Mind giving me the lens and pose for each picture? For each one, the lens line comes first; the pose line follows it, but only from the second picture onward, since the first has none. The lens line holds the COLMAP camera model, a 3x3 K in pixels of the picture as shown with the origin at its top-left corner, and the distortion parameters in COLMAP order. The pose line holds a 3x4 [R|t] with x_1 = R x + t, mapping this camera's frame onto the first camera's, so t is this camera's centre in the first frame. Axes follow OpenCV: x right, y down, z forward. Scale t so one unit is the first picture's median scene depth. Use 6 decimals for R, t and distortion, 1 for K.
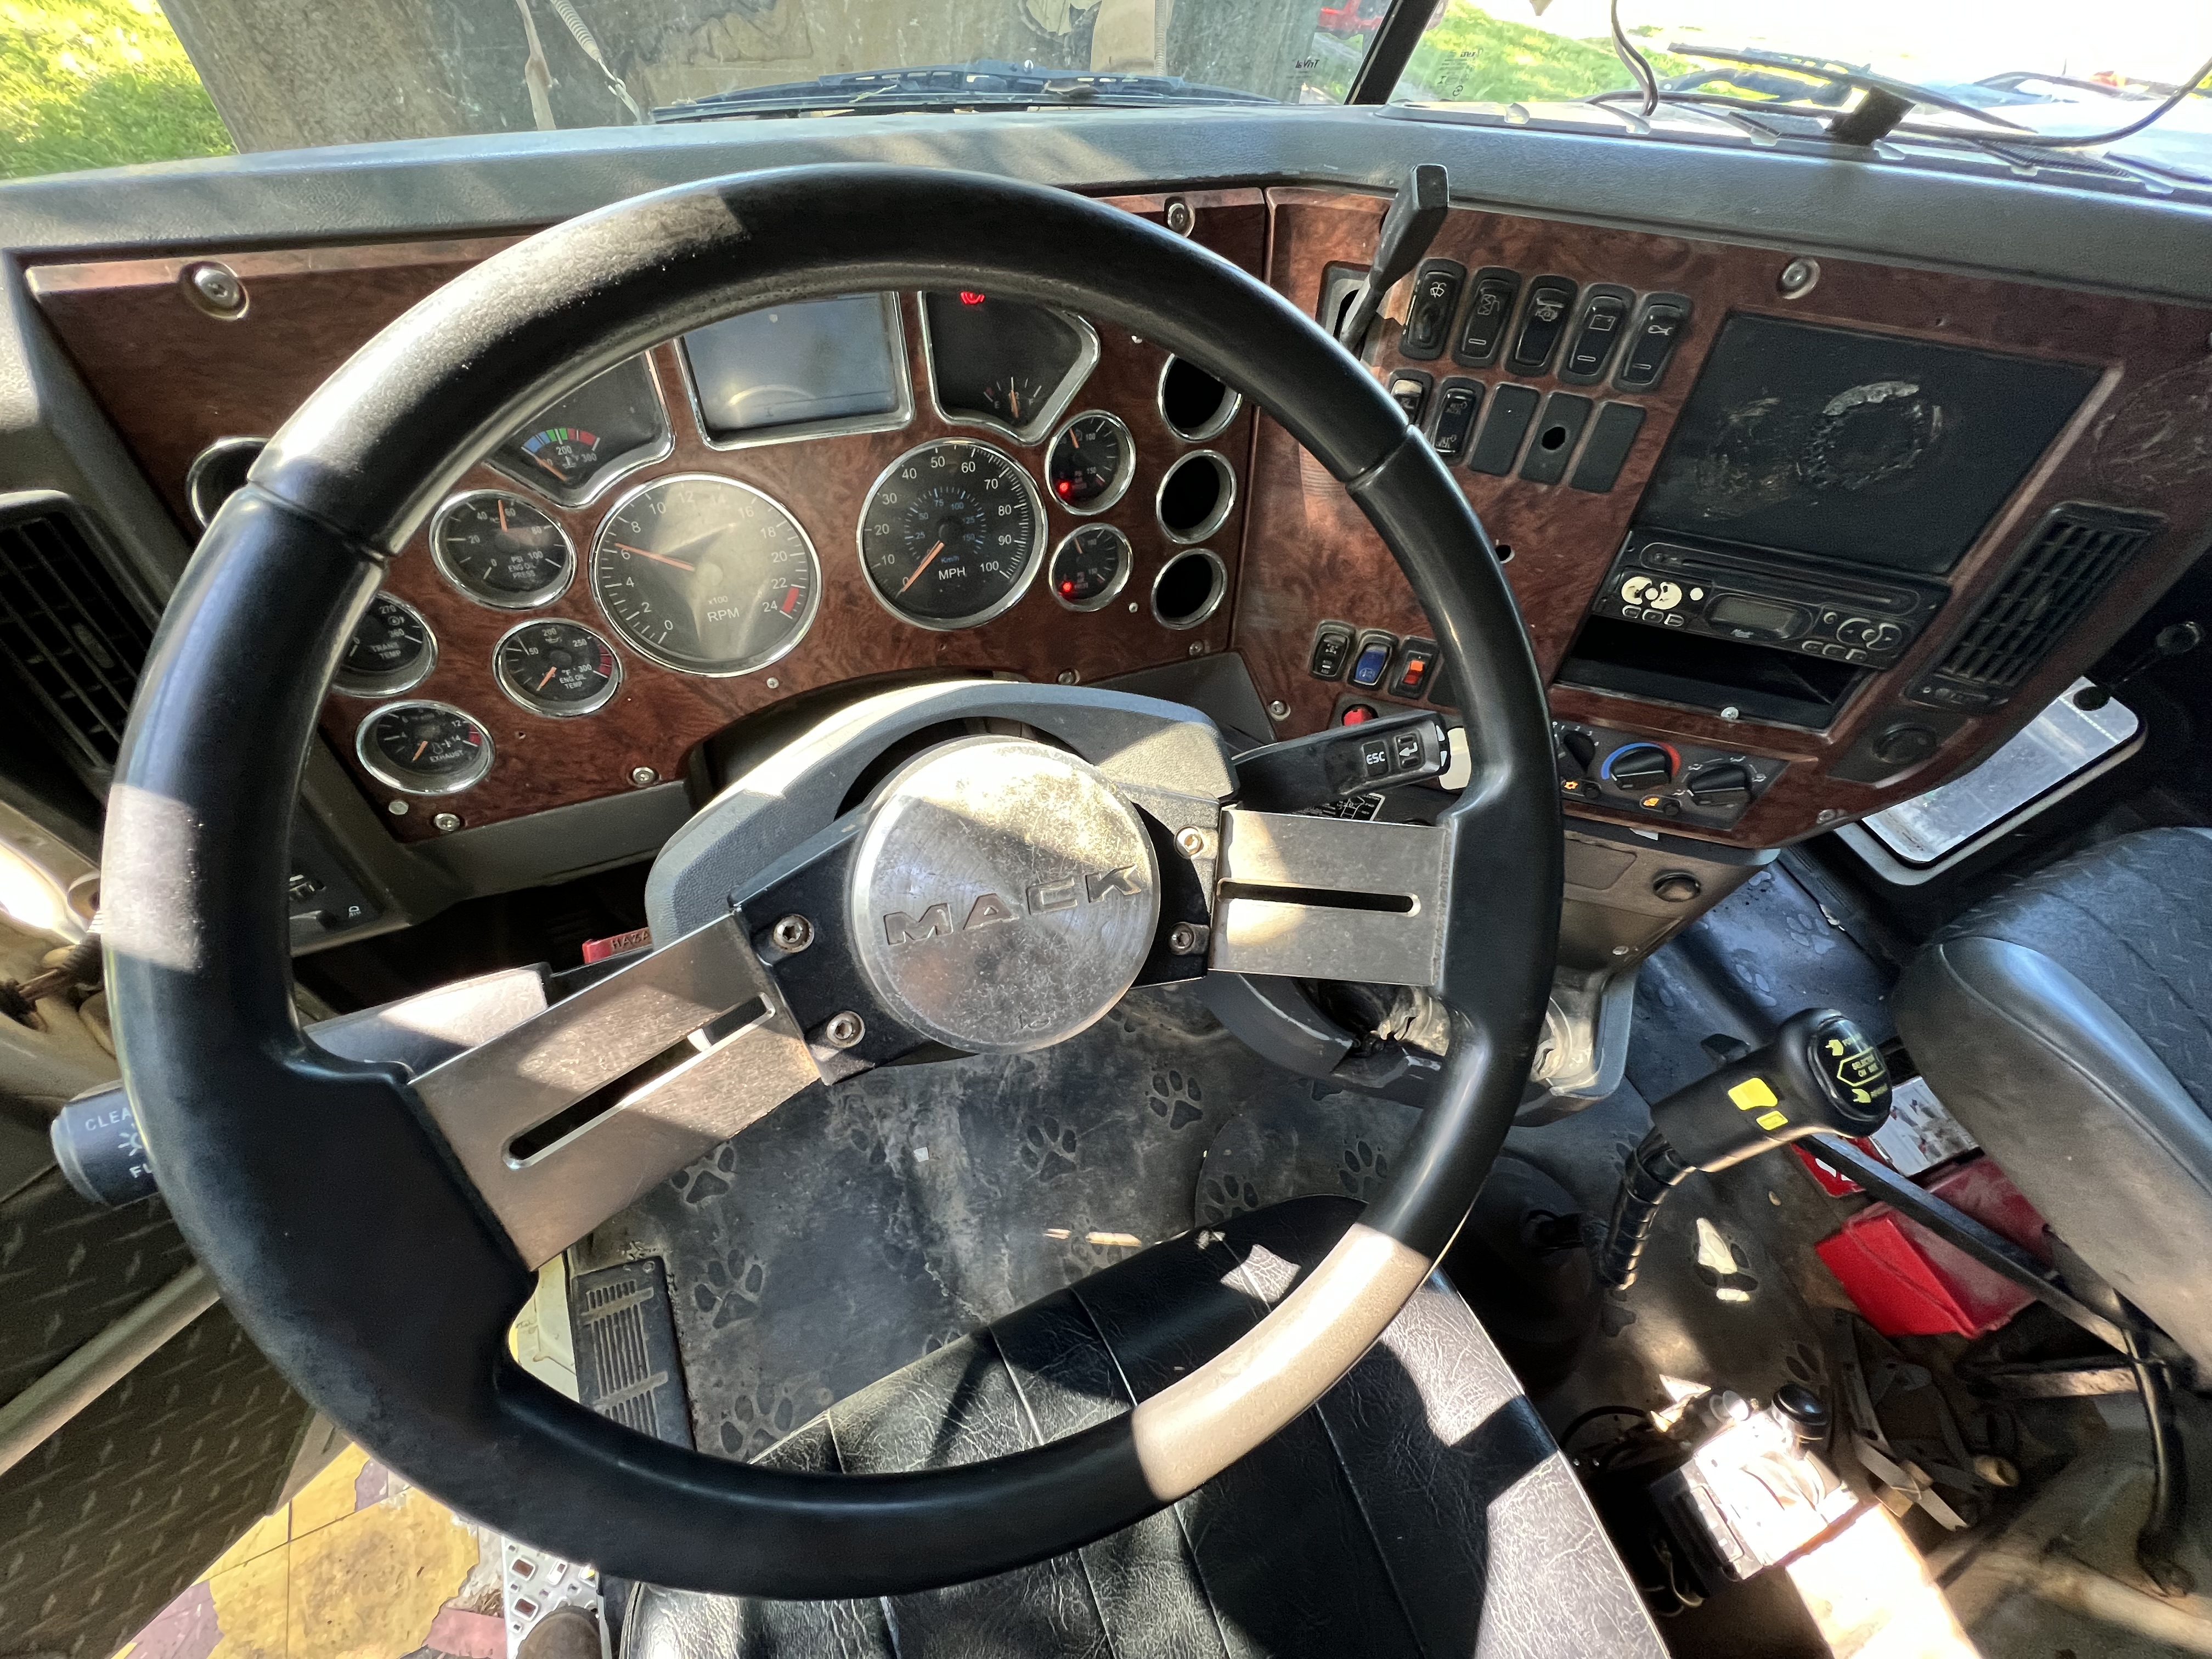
lens RADIAL K [[888.0, 0, 1106.0], [0, 888.0, 829.5], [0, 0, 1]] dist [0.000352, 0.000008]
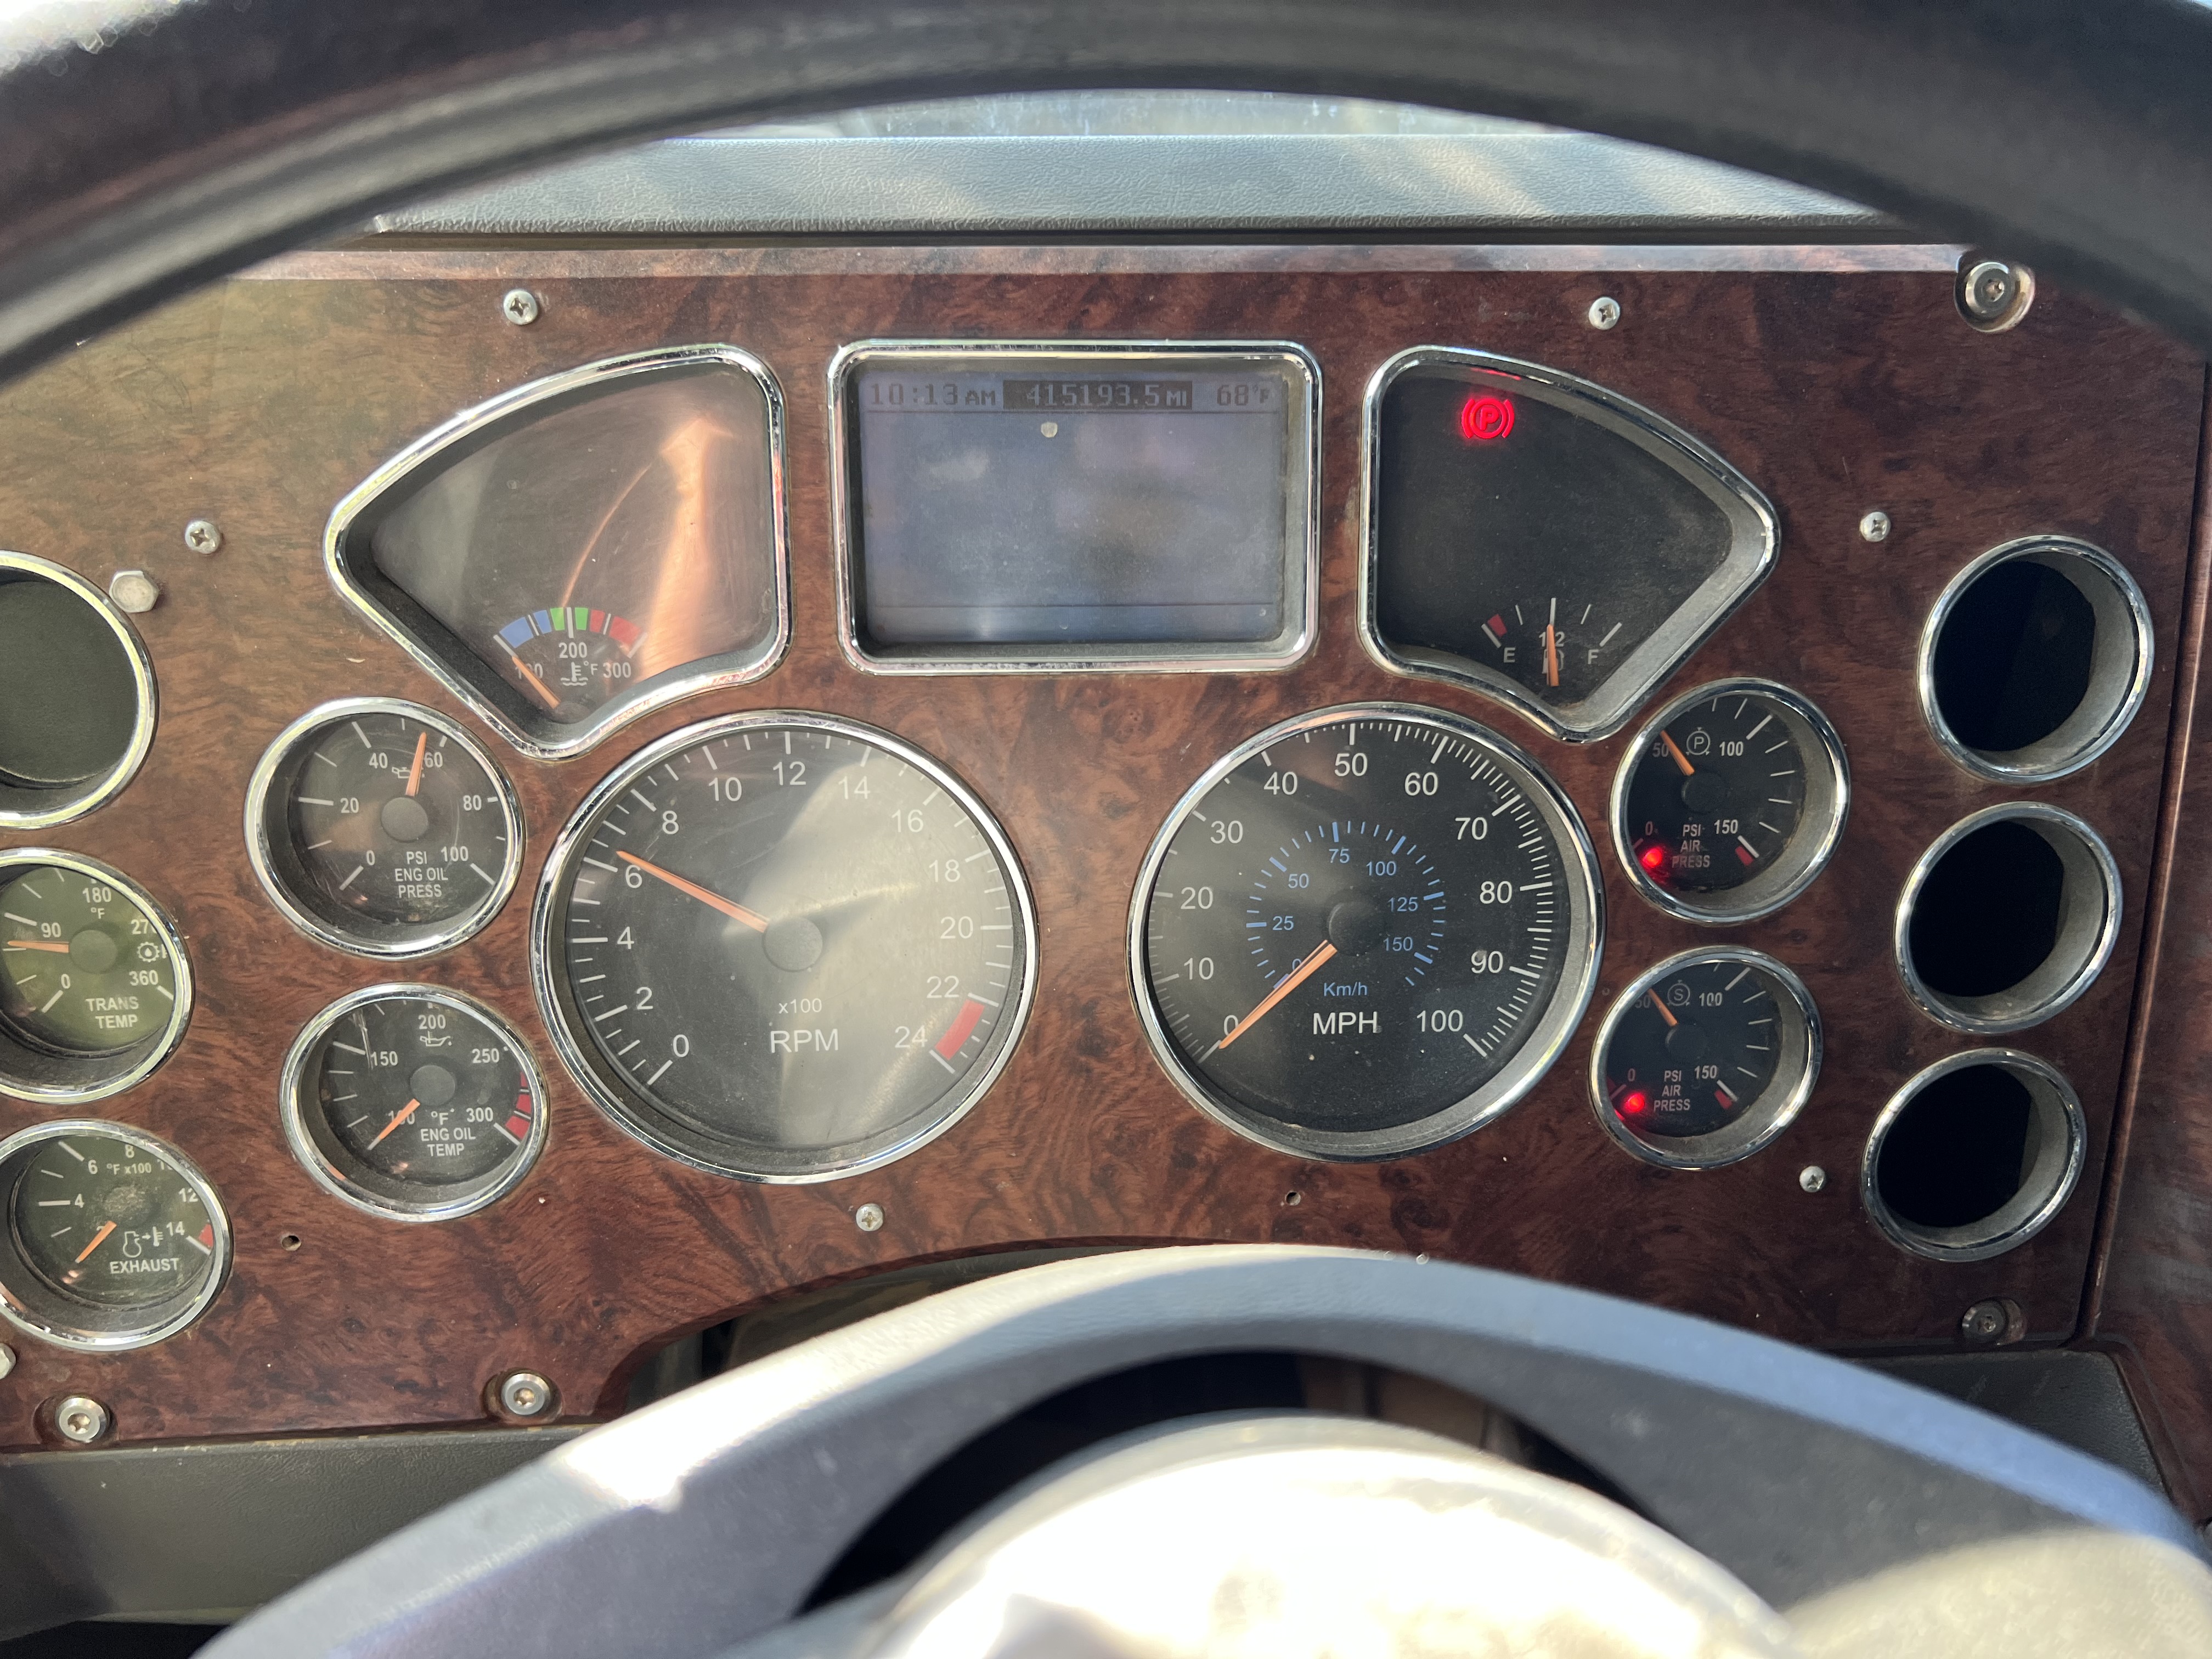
lens RADIAL K [[1749.6, 0, 1106.0], [0, 1749.6, 829.5], [0, 0, 1]] dist [0.057366, -0.105279]
pose [[0.945695, 0.077247, -0.315742, -0.032804], [-0.210007, 0.886610, -0.412091, -0.013902], [0.248107, 0.456021, 0.854686, 0.264706]]
